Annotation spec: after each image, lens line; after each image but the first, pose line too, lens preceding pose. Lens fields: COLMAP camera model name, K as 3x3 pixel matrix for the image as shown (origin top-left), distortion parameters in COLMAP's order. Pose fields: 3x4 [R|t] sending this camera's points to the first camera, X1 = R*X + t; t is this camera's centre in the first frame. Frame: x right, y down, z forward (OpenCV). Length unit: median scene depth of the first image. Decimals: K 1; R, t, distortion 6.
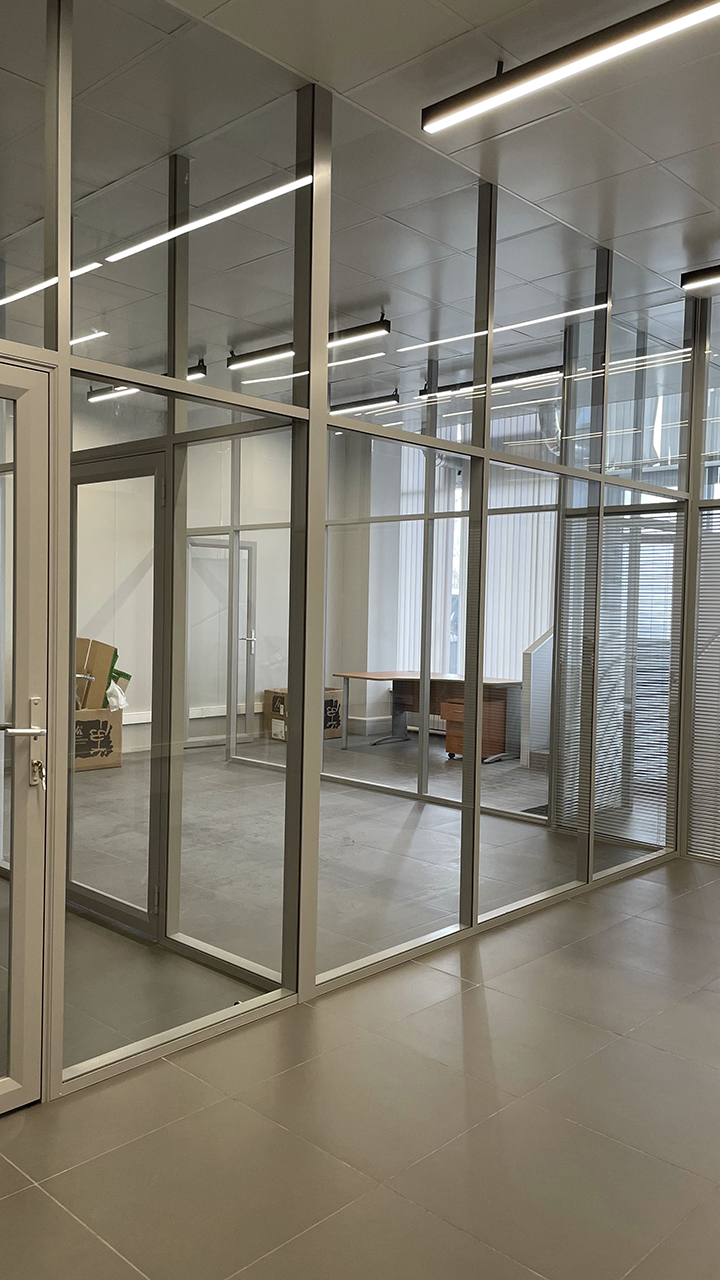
lens RADIAL K [[966.4, 0, 374.5], [0, 966.4, 638.0], [0, 0, 1]] dist [0.079569, -0.098634]
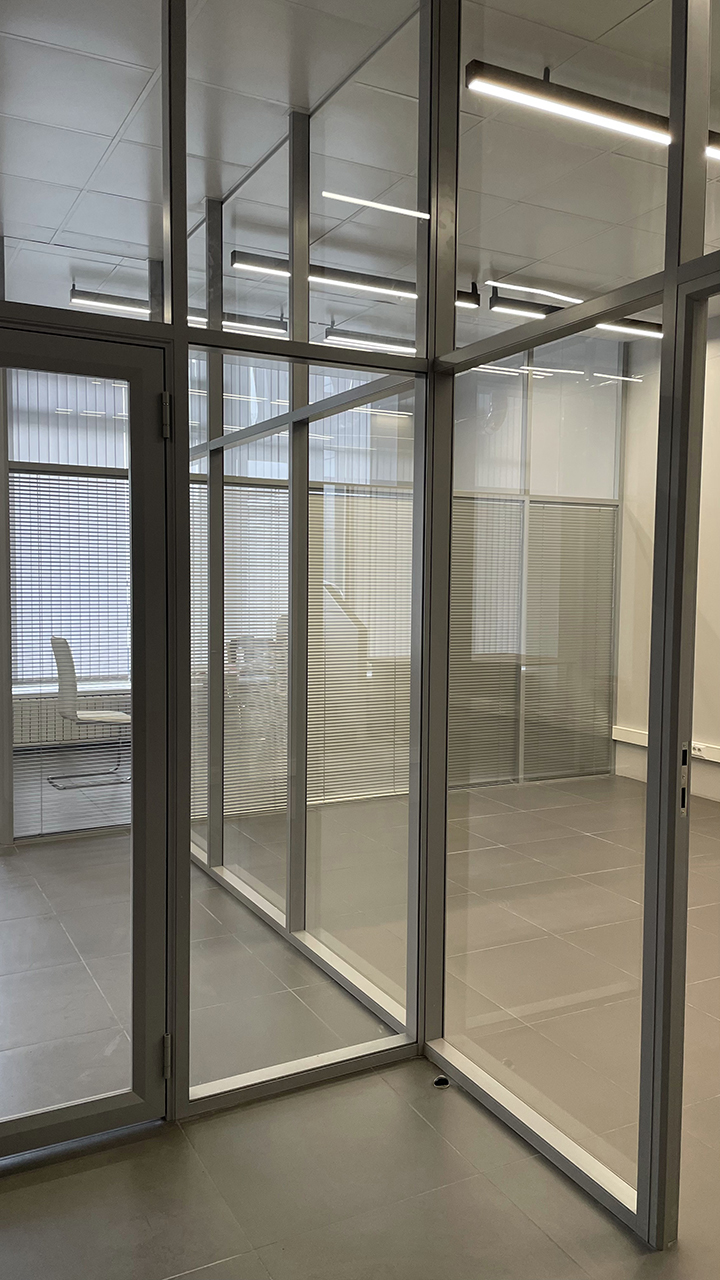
lens RADIAL K [[964.8, 0, 357.3], [0, 964.8, 638.8], [0, 0, 1]] dist [0.087733, -0.105848]
pose [[0.328224, -0.075039, 0.941615, -0.466935], [0.030985, 0.997159, 0.068664, -0.026946], [-0.944092, 0.006638, 0.329617, 0.407388]]
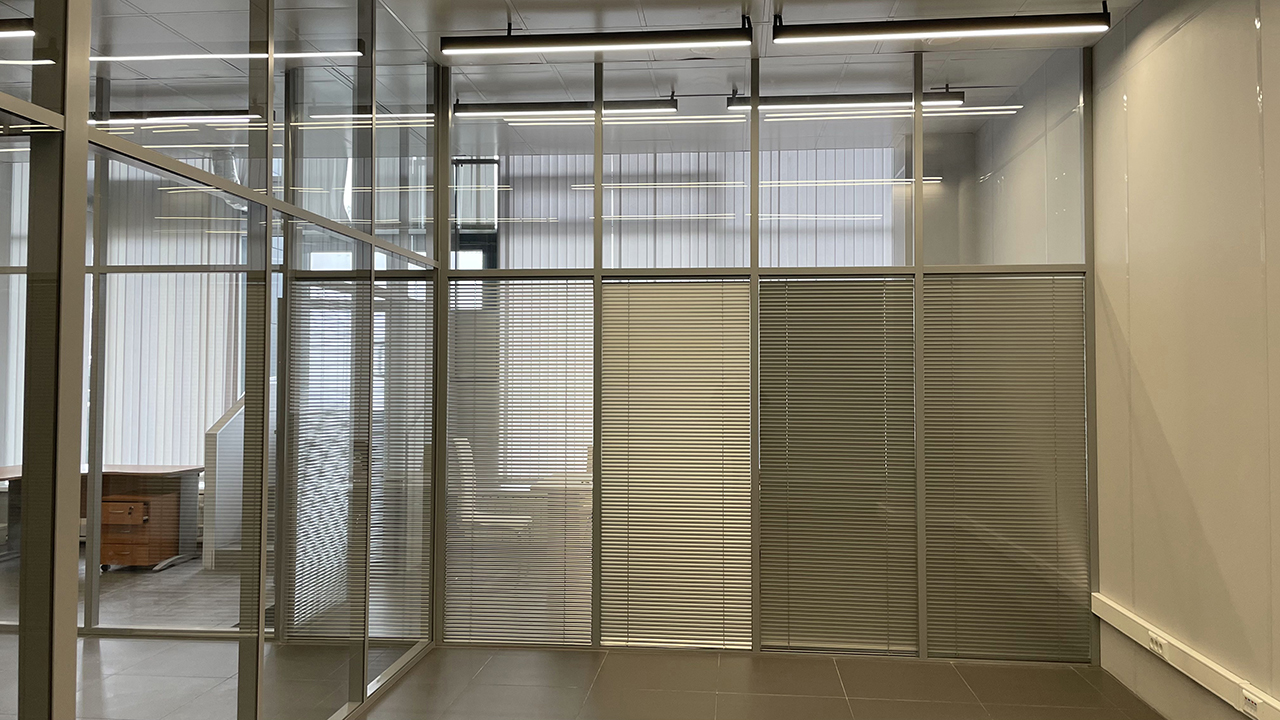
lens RADIAL K [[966.4, 0, 642.3], [0, 966.4, 346.5], [0, 0, 1]] dist [0.079569, -0.098634]
pose [[0.794601, 0.001291, 0.607131, -0.082989], [0.034583, 0.998278, -0.047384, -0.010304], [-0.606146, 0.058647, 0.793188, 0.100191]]
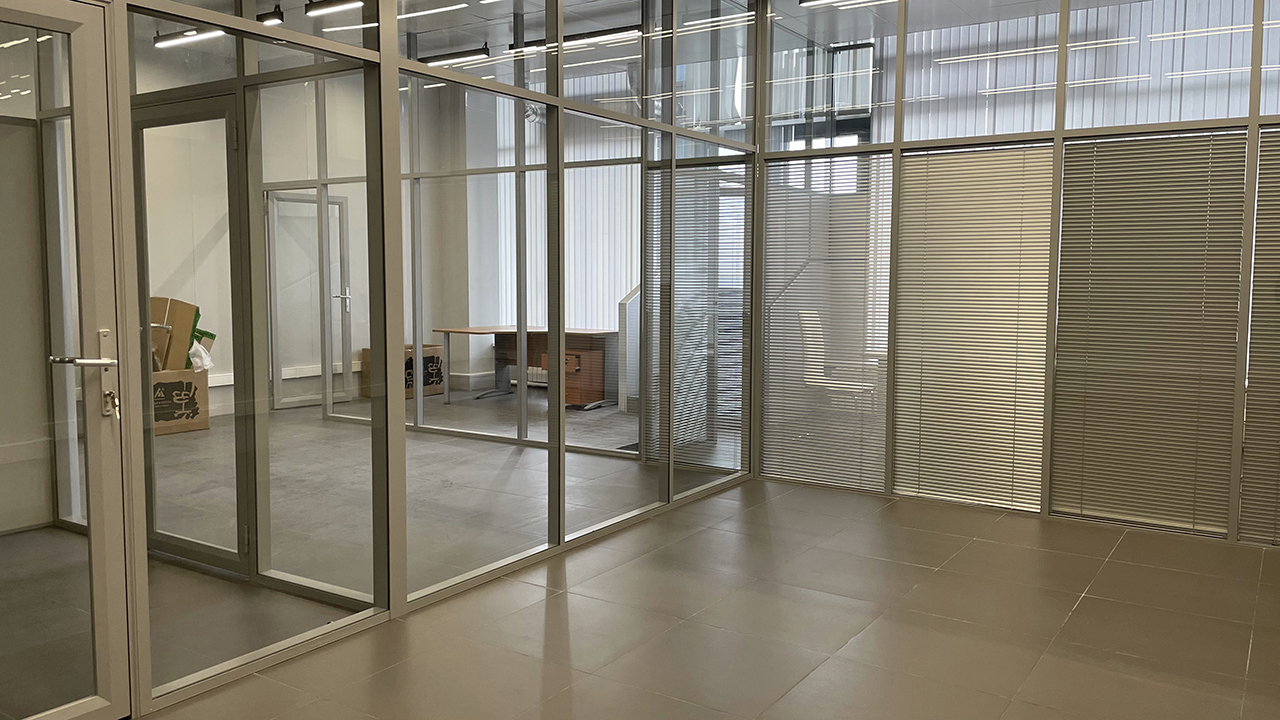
lens RADIAL K [[964.8, 0, 657.1], [0, 964.8, 344.7], [0, 0, 1]] dist [0.087733, -0.105848]
pose [[0.984577, -0.030175, 0.172331, 0.017680], [0.022603, 0.998698, 0.045732, 0.017007], [-0.173486, -0.041131, 0.983977, -0.044522]]
